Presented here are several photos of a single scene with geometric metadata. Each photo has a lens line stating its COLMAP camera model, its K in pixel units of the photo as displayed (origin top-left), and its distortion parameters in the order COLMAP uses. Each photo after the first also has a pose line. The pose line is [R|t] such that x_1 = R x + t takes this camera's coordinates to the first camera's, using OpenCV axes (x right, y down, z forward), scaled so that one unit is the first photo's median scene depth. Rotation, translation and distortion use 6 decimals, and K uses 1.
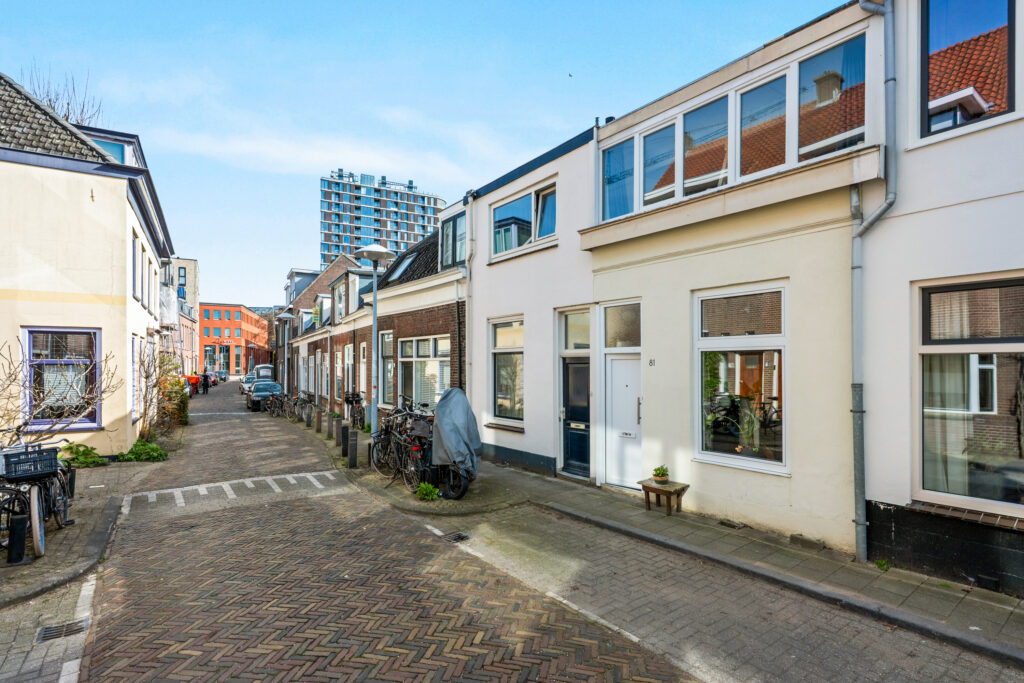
lens RADIAL K [[510.2, 0, 515.9], [0, 510.2, 363.0], [0, 0, 1]] dist [0.000787, 0.000423]
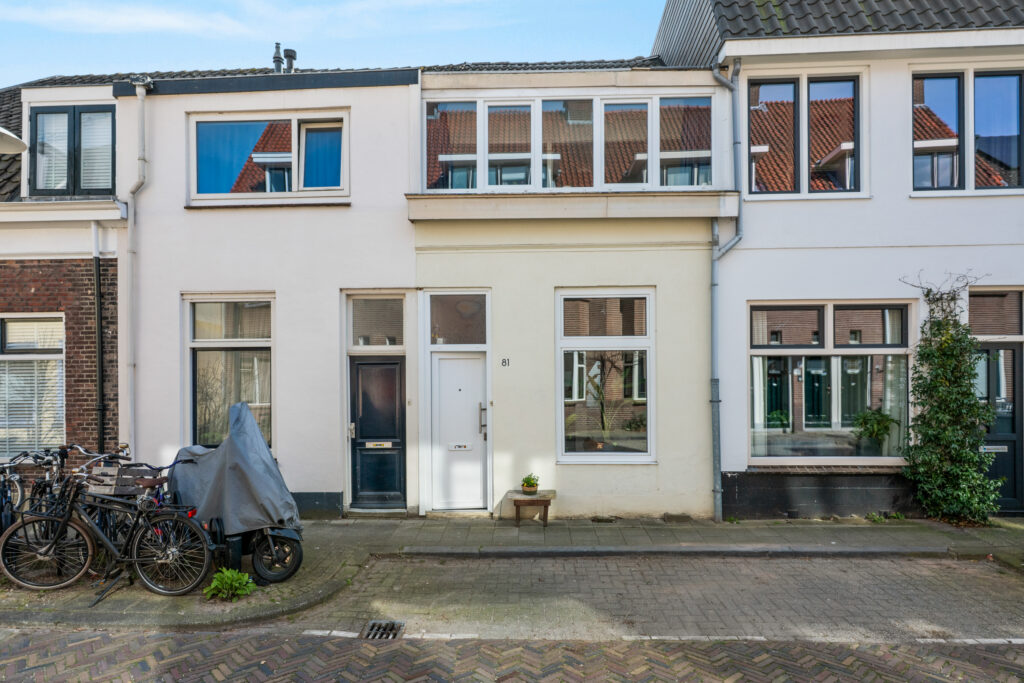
lens RADIAL K [[561.1, 0, 509.7], [0, 561.1, 367.6], [0, 0, 1]] dist [-0.000355, 0.001801]
pose [[0.633967, 0.000282, 0.773360, -0.526655], [0.002499, 0.999994, -0.002413, 0.011621], [-0.773356, 0.003463, 0.633962, 0.397455]]
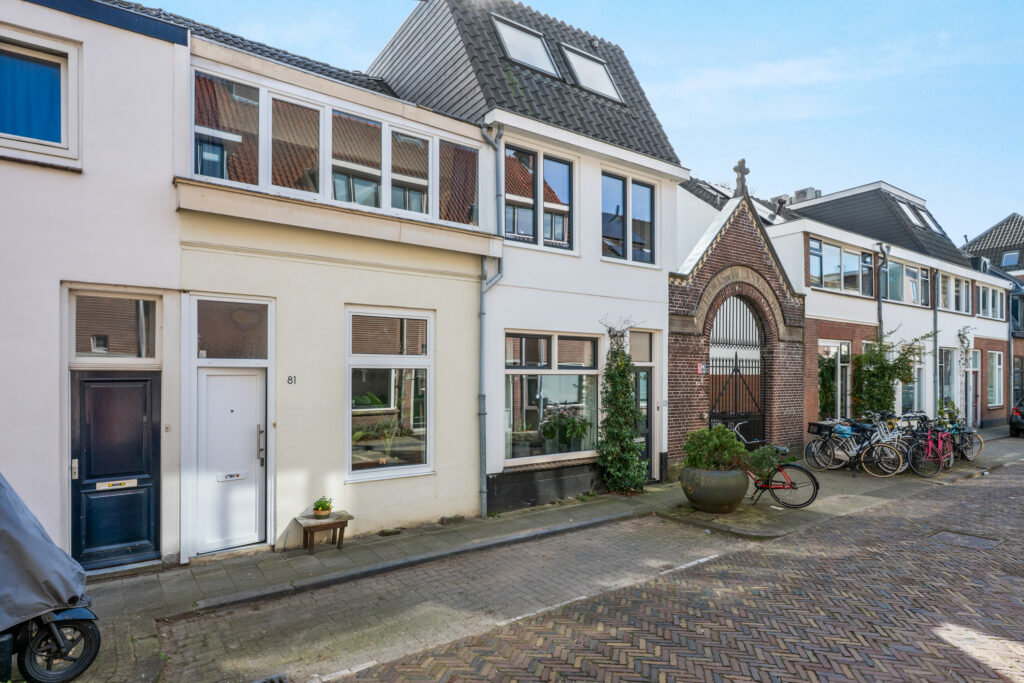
lens RADIAL K [[569.9, 0, 514.2], [0, 569.9, 371.3], [0, 0, 1]] dist [0.001147, 0.001955]
pose [[0.023489, 0.008983, 0.999684, -0.700525], [-0.003690, 0.999954, -0.008899, -0.008402], [-0.999717, -0.003480, 0.023522, 0.662441]]
